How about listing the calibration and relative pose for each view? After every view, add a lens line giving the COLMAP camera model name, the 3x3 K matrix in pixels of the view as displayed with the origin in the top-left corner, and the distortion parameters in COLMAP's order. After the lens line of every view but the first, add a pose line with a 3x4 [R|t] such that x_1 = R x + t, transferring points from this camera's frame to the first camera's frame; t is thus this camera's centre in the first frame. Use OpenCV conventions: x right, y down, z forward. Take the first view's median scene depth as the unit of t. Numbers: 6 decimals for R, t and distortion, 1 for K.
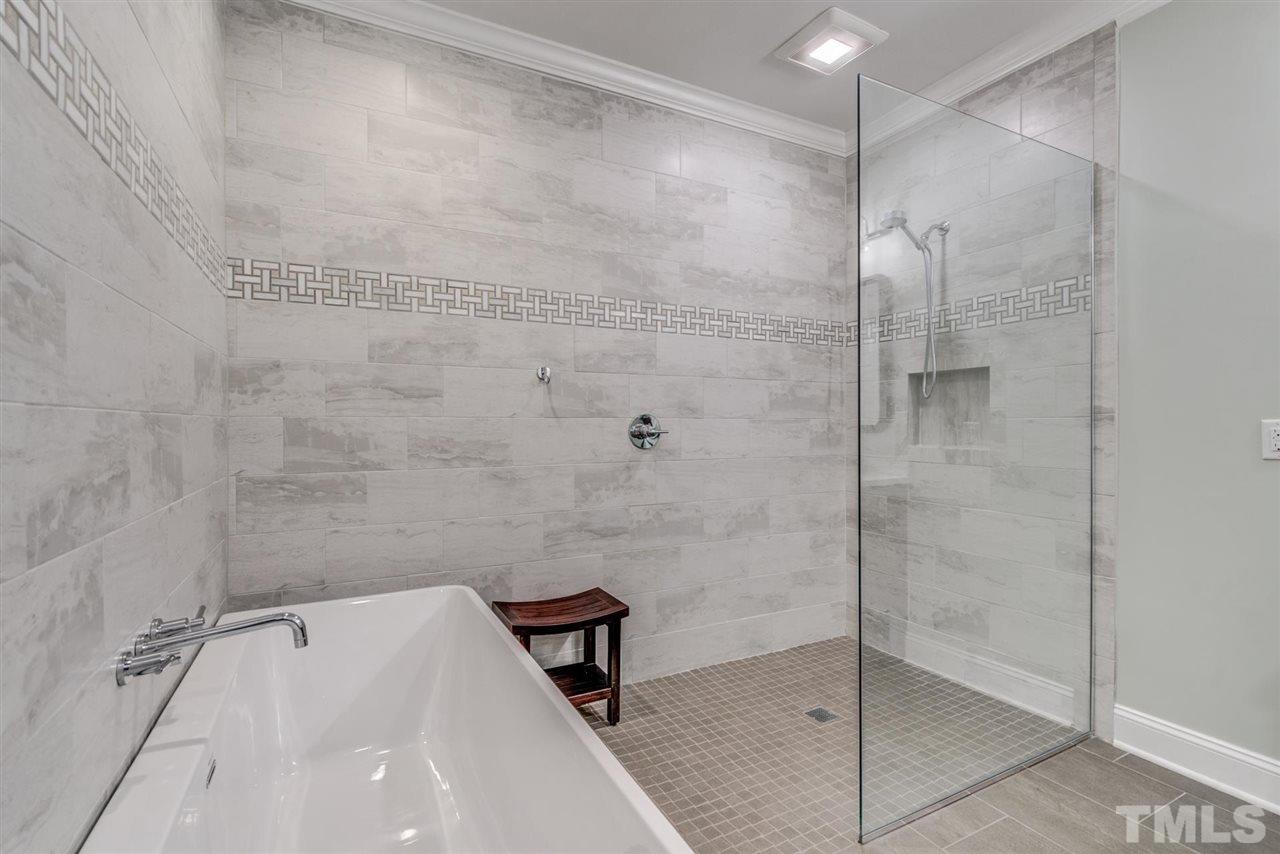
lens RADIAL K [[599.1, 0, 641.6], [0, 599.1, 441.7], [0, 0, 1]] dist [0.009429, -0.008002]
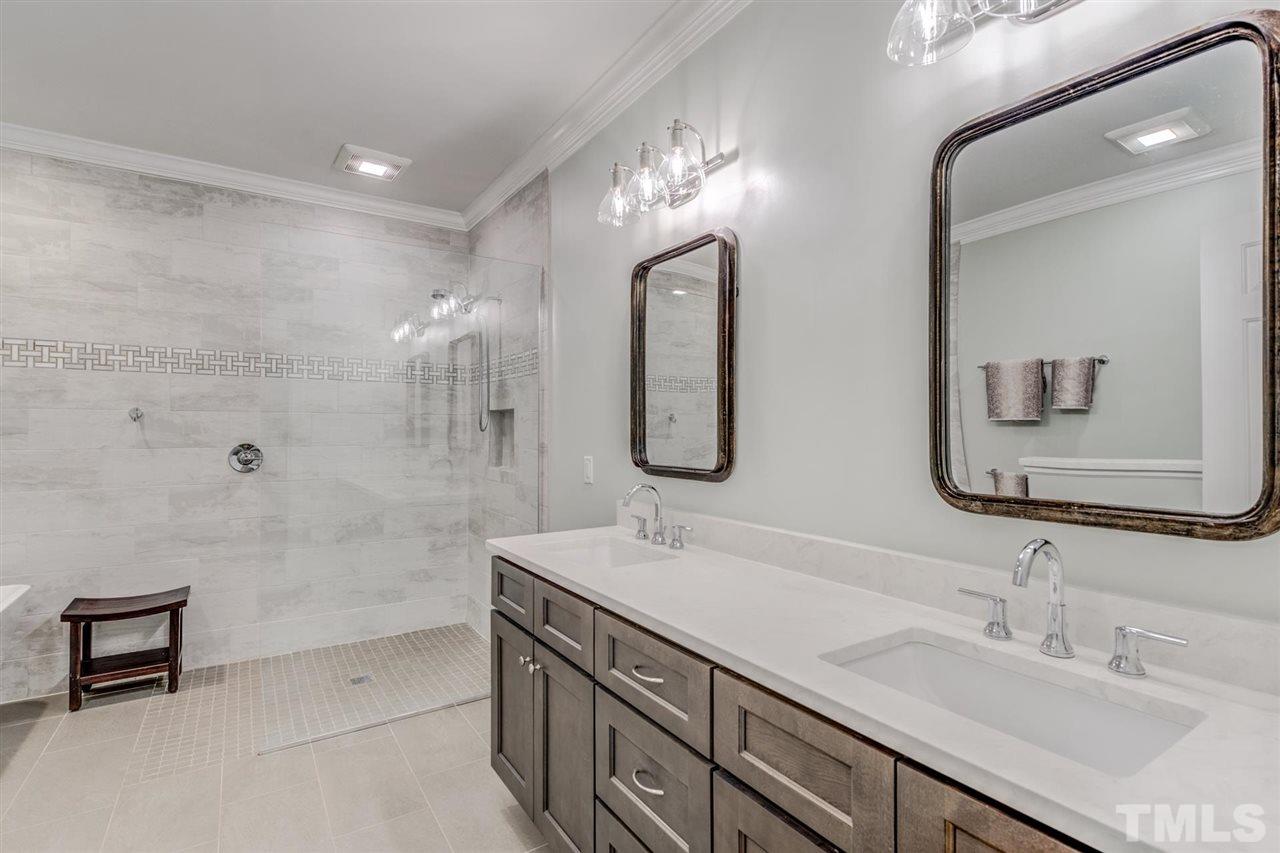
lens RADIAL K [[620.4, 0, 642.9], [0, 620.4, 436.9], [0, 0, 1]] dist [0.001577, 0.000622]
pose [[0.993824, -0.000746, 0.110966, 0.709926], [0.002783, 0.999830, -0.018204, -0.036906], [-0.110933, 0.018401, 0.993657, -0.377983]]
